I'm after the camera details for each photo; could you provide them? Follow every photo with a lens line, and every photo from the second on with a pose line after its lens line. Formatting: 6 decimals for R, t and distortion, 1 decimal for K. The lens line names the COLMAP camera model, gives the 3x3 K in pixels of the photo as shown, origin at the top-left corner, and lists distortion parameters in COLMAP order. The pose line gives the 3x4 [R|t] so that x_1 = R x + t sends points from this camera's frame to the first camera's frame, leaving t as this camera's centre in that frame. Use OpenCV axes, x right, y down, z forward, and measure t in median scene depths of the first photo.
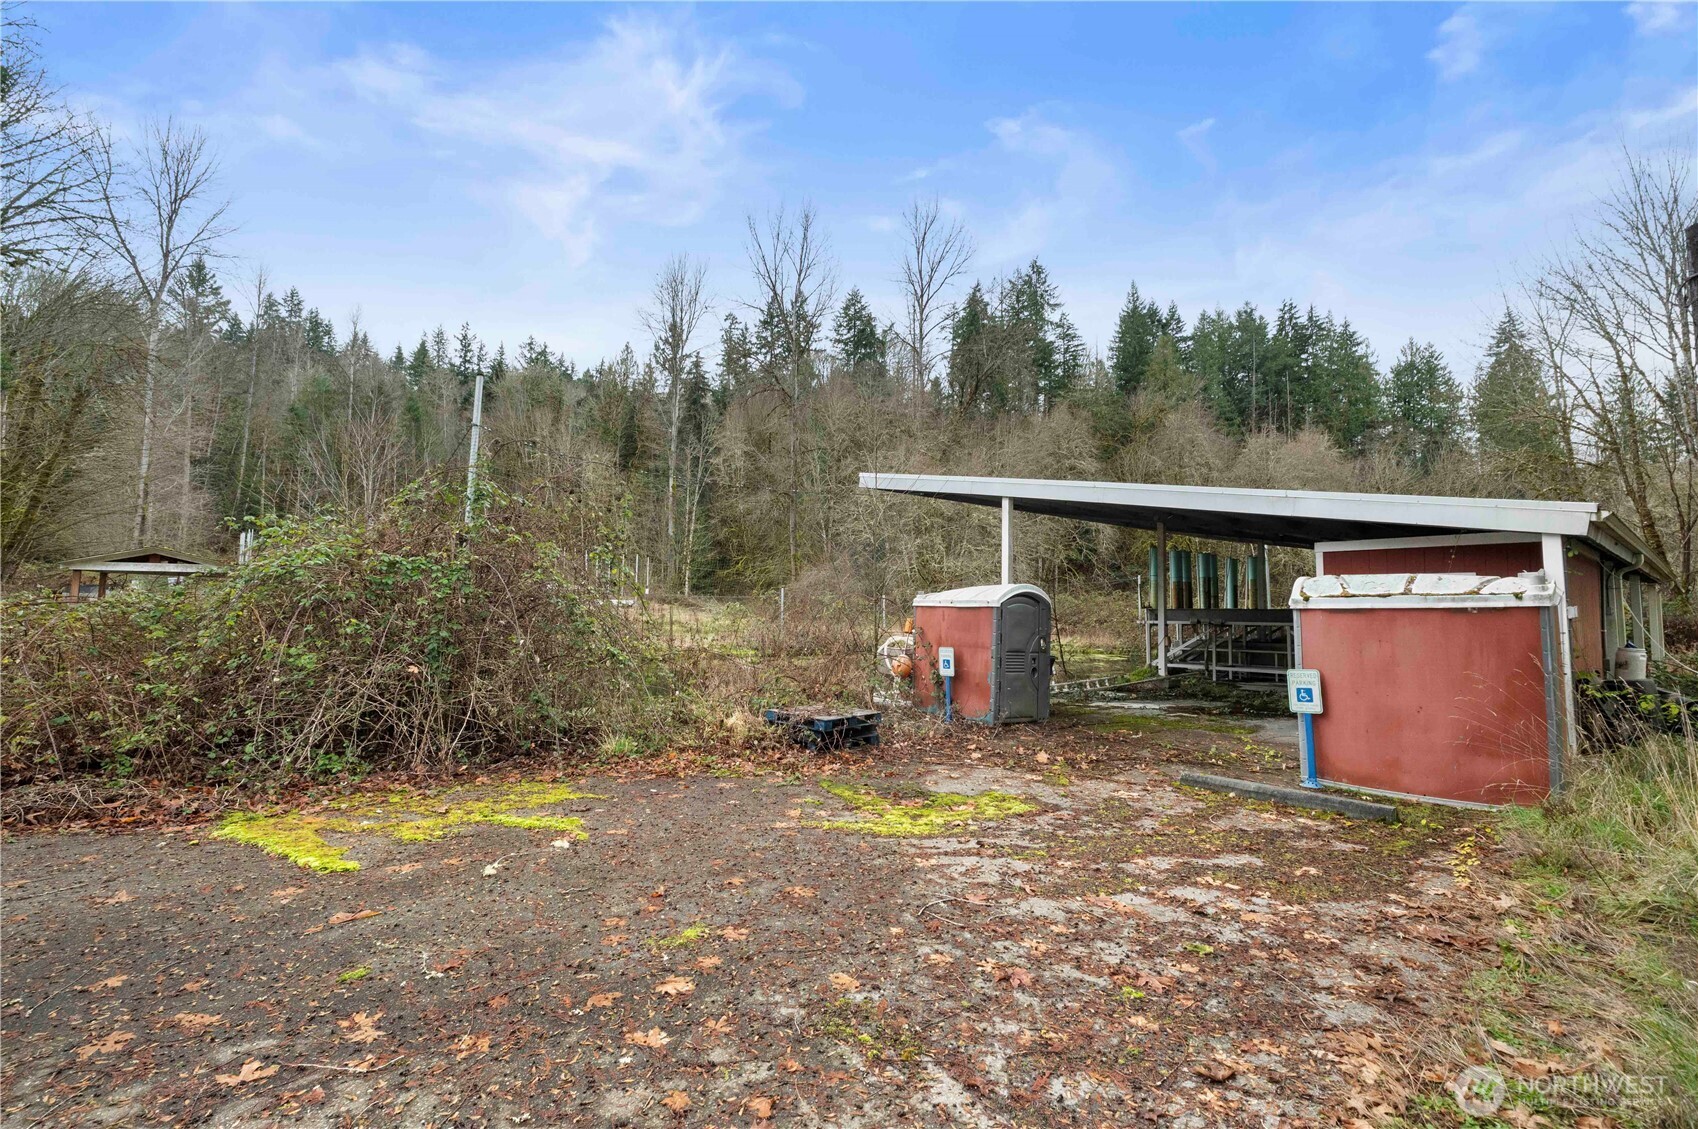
lens RADIAL K [[702.4, 0, 849.0], [0, 702.4, 564.5], [0, 0, 1]] dist [0.000545, -0.000111]
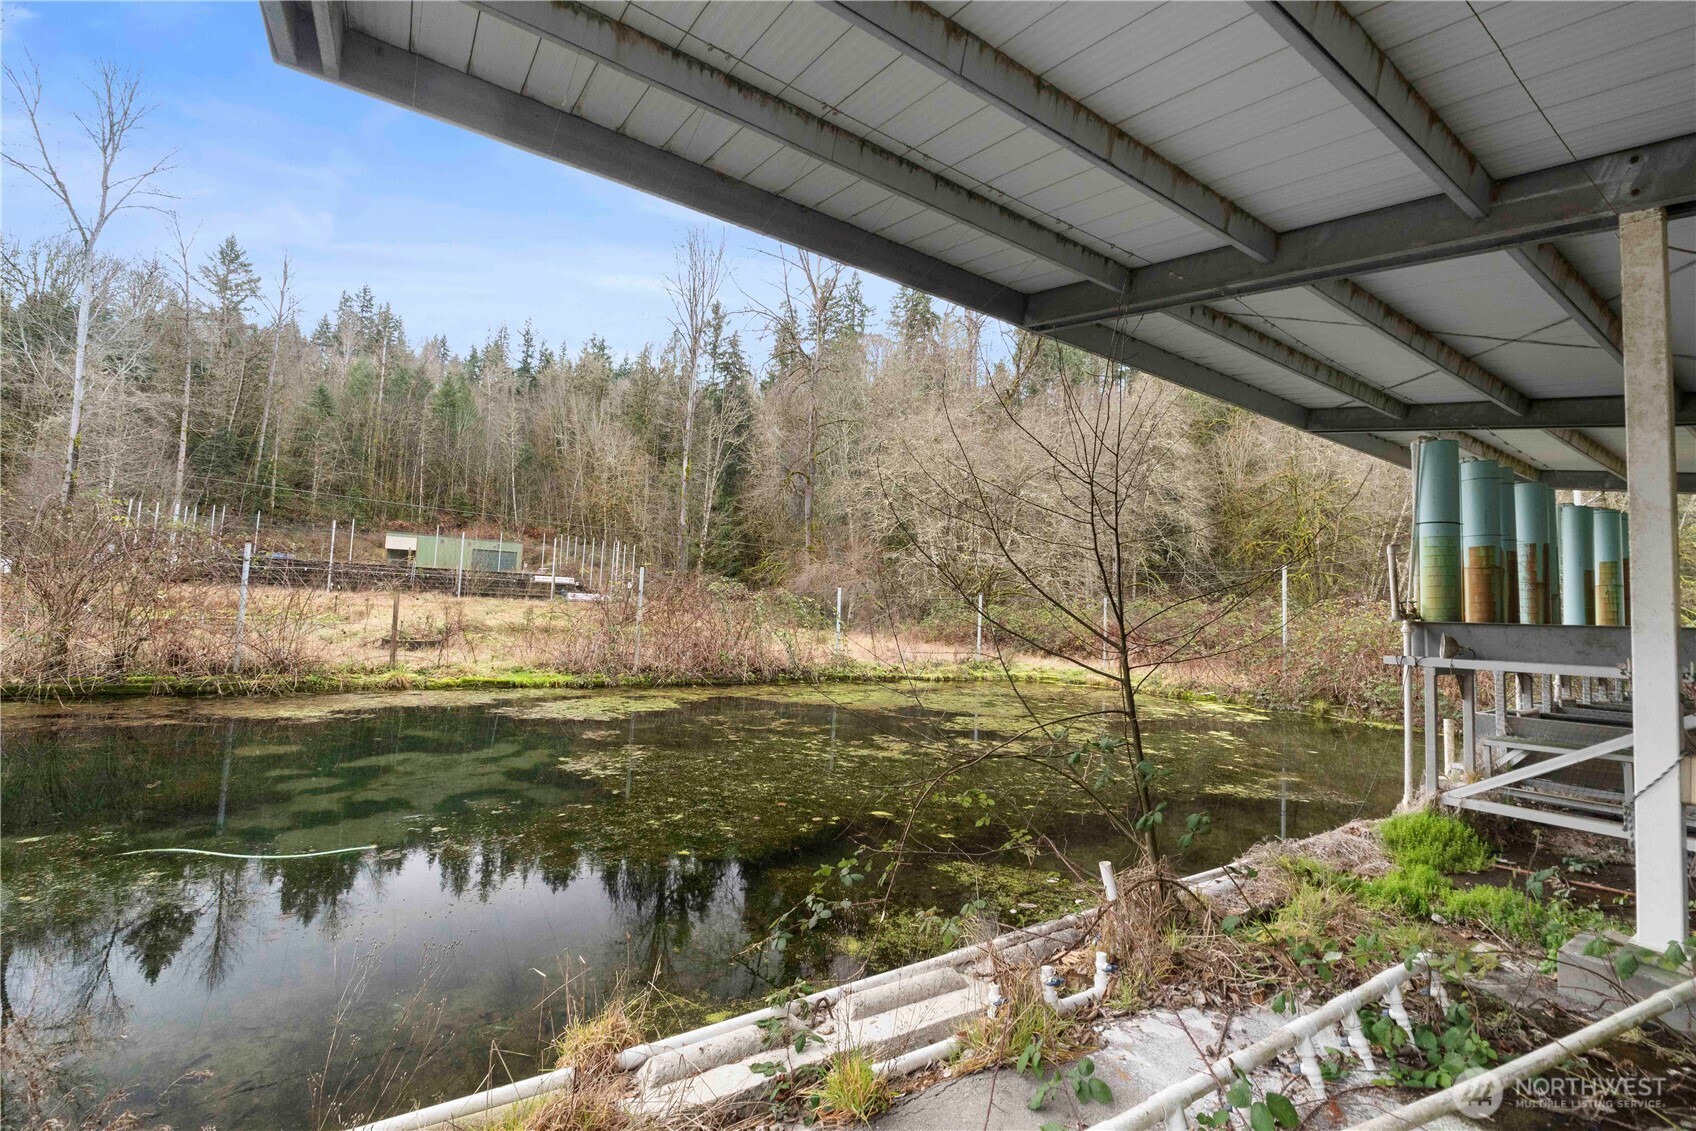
lens RADIAL K [[701.6, 0, 848.0], [0, 701.6, 565.5], [0, 0, 1]] dist [0.000545, -0.000111]
pose [[0.994571, 0.024521, -0.101128, 0.036310], [-0.025354, 0.999654, -0.006964, 0.008742], [0.100922, 0.009490, 0.994849, 0.121473]]
